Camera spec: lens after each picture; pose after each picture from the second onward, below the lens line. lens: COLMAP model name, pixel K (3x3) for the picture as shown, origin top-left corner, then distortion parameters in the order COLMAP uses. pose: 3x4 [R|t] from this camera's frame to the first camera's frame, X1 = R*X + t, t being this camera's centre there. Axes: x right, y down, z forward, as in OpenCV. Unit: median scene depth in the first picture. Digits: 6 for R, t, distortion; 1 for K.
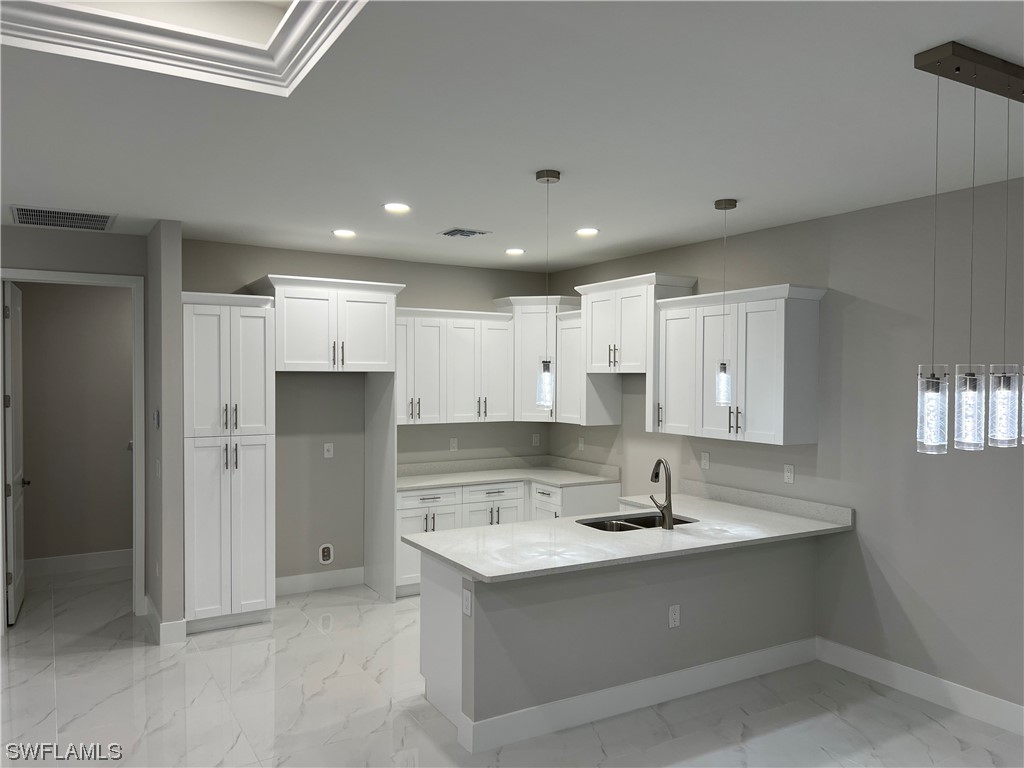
lens RADIAL K [[768.6, 0, 510.9], [0, 768.6, 386.6], [0, 0, 1]] dist [0.069609, -0.091165]
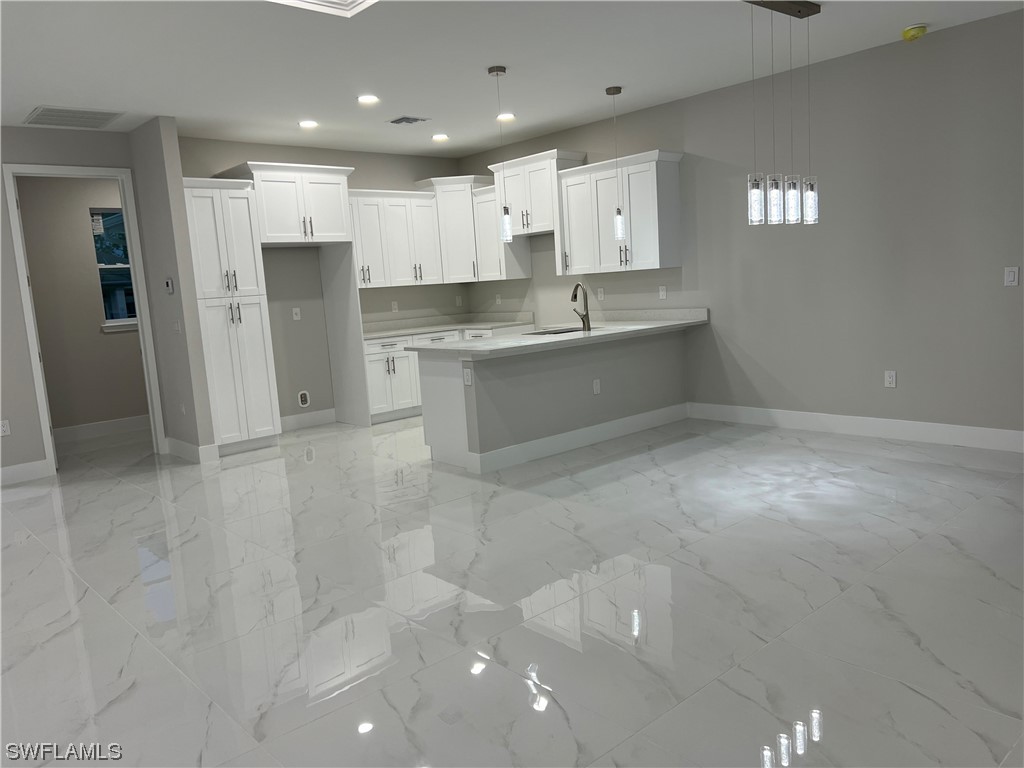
lens RADIAL K [[768.1, 0, 514.8], [0, 768.1, 378.9], [0, 0, 1]] dist [0.090843, -0.144746]
pose [[0.978268, -0.092698, 0.185470, -0.158482], [0.072751, 0.991085, 0.111617, 0.084599], [-0.194163, -0.095698, 0.976290, -0.289487]]
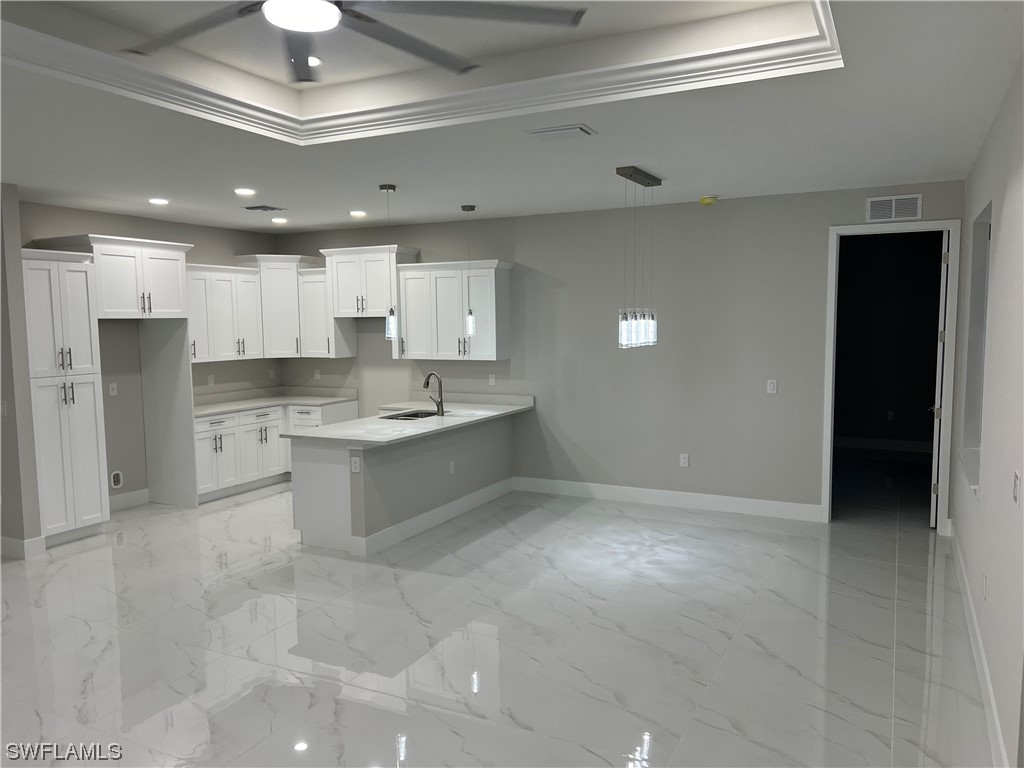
lens RADIAL K [[768.6, 0, 510.9], [0, 768.6, 386.6], [0, 0, 1]] dist [0.069609, -0.091165]
pose [[0.845352, -0.061684, 0.530636, -0.402909], [0.024839, 0.996776, 0.076299, 0.007724], [-0.533631, -0.051319, 0.844159, -0.312100]]
